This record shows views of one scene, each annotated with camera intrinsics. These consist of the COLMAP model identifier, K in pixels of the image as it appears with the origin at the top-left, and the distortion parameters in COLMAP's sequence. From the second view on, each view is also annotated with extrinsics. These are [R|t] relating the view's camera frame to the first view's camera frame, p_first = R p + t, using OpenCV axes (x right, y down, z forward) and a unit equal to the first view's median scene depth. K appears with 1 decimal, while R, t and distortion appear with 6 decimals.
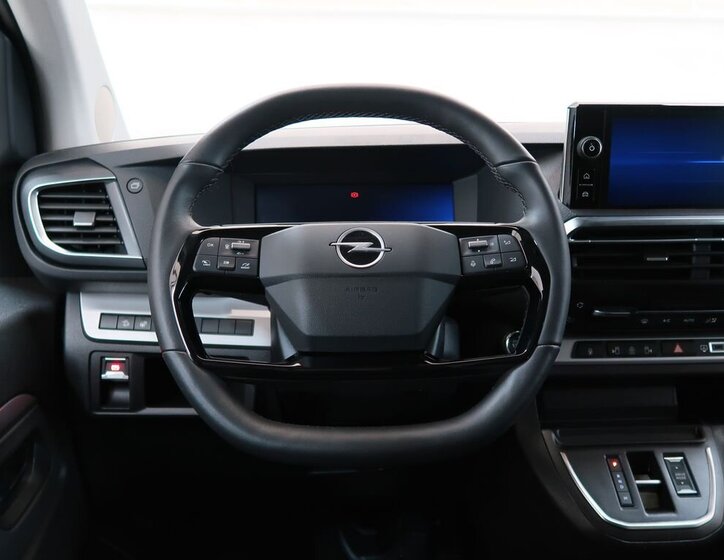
lens RADIAL K [[700.1, 0, 361.4], [0, 700.1, 300.0], [0, 0, 1]] dist [-0.021071, 0.000000]
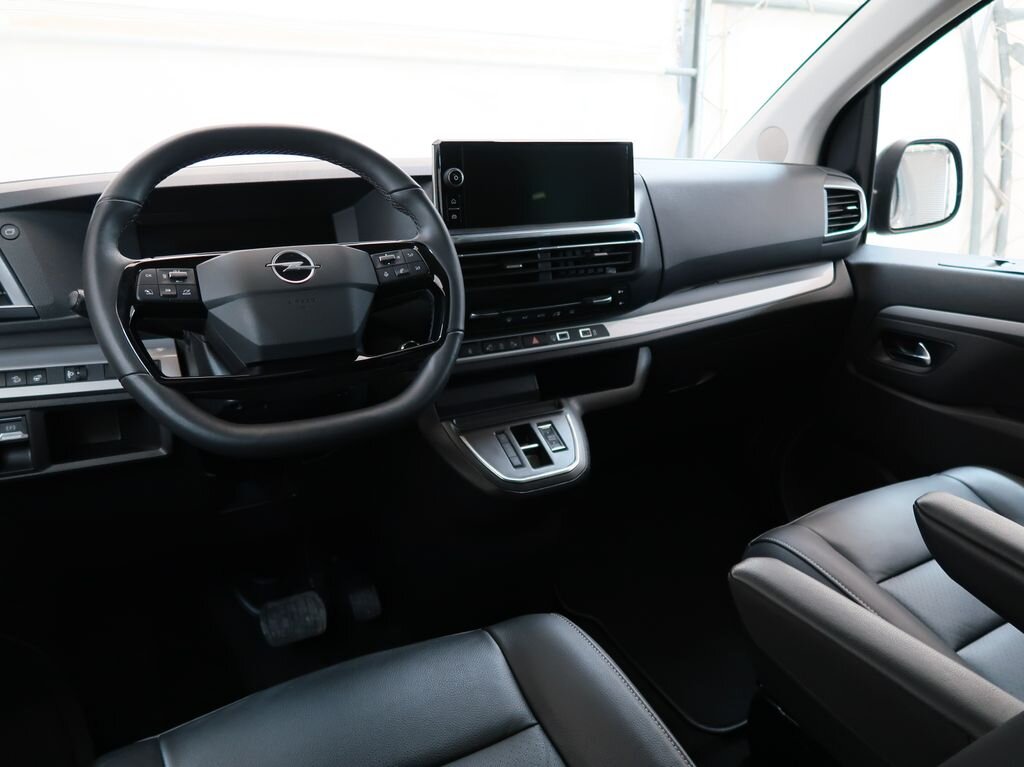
lens RADIAL K [[776.9, 0, 509.0], [0, 776.9, 382.6], [0, 0, 1]] dist [-0.037459, 0.023650]
pose [[0.893589, -0.135587, 0.427919, -0.206907], [0.126509, 0.990718, 0.049733, 0.077872], [-0.430690, 0.009695, 0.902448, -0.245321]]
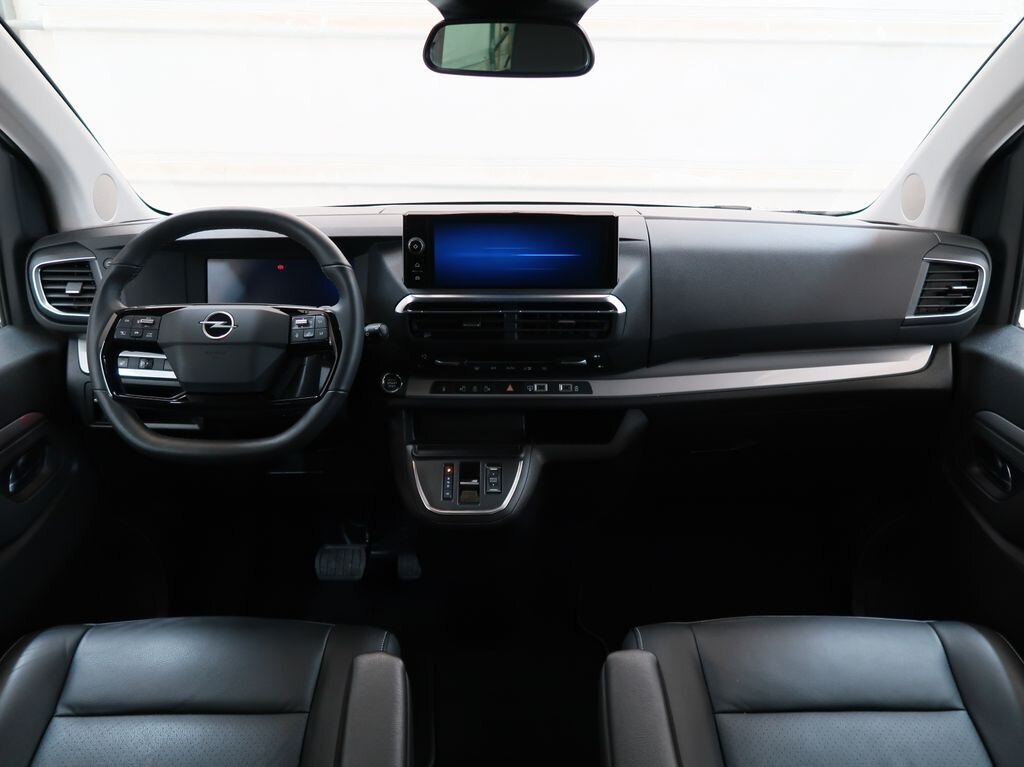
lens RADIAL K [[776.9, 0, 509.2], [0, 776.9, 383.6], [0, 0, 1]] dist [-0.037459, 0.023650]
pose [[0.999131, 0.019685, -0.036747, 0.569976], [-0.015572, 0.993916, 0.109037, -0.115231], [0.038670, -0.108370, 0.993358, -0.550543]]
